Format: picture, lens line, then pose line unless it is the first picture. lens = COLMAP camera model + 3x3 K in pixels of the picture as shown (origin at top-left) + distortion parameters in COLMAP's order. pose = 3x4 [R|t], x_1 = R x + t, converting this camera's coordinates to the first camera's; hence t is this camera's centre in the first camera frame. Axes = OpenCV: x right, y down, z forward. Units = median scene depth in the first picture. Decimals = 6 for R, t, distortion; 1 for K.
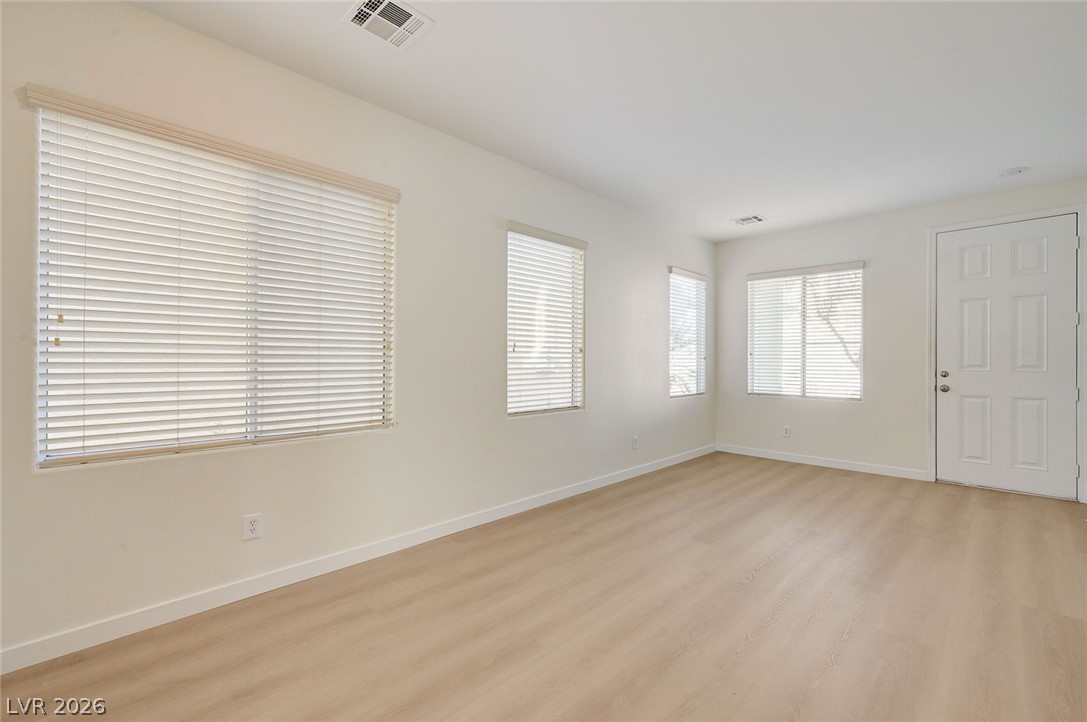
lens RADIAL K [[475.5, 0, 548.5], [0, 475.5, 361.1], [0, 0, 1]] dist [-0.002056, -0.000281]
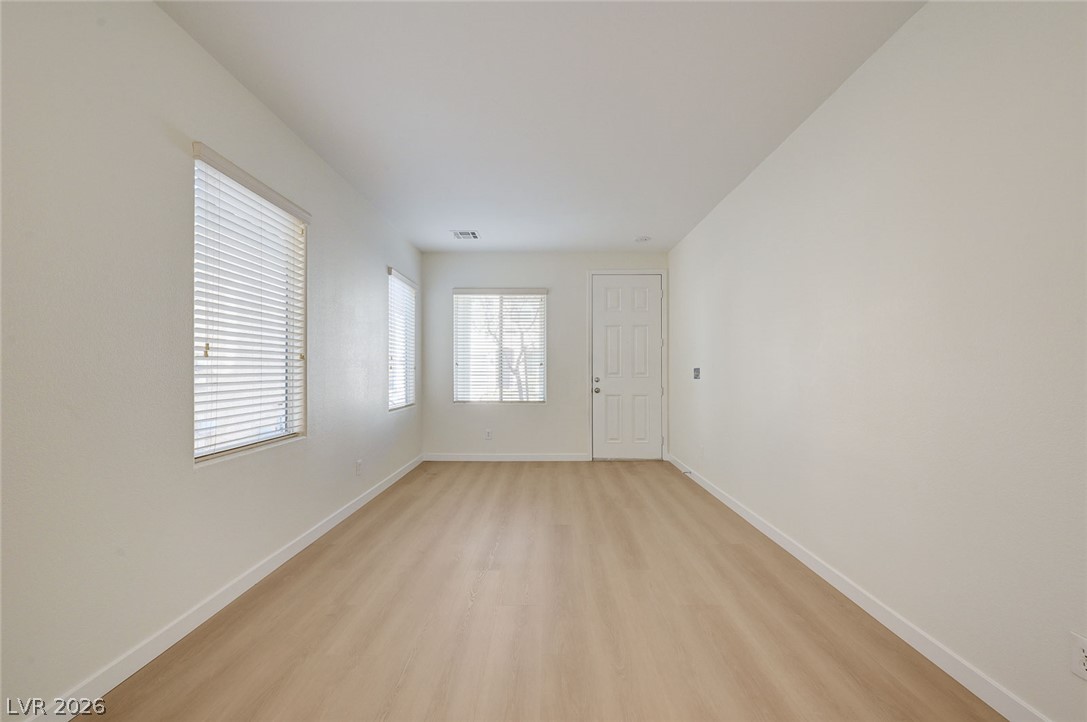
lens RADIAL K [[430.5, 0, 553.9], [0, 430.5, 368.8], [0, 0, 1]] dist [0.000486, -0.000331]
pose [[0.709062, -0.001031, 0.705146, -0.117276], [0.004567, 0.999985, -0.003130, -0.000662], [-0.705131, 0.005440, 0.709056, 0.223717]]
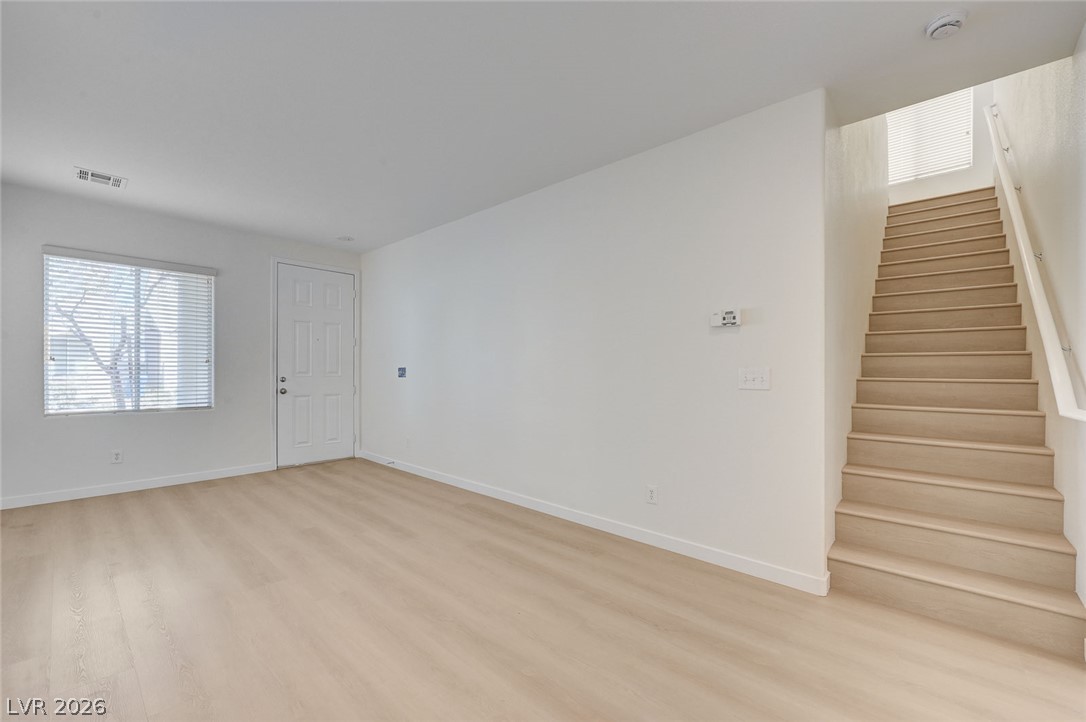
lens RADIAL K [[430.1, 0, 553.4], [0, 430.1, 368.8], [0, 0, 1]] dist [0.000486, -0.000331]
pose [[-0.056569, -0.000469, 0.998399, -0.321367], [-0.002162, 0.999998, 0.000347, -0.002127], [-0.998396, -0.002139, -0.056570, 0.372824]]
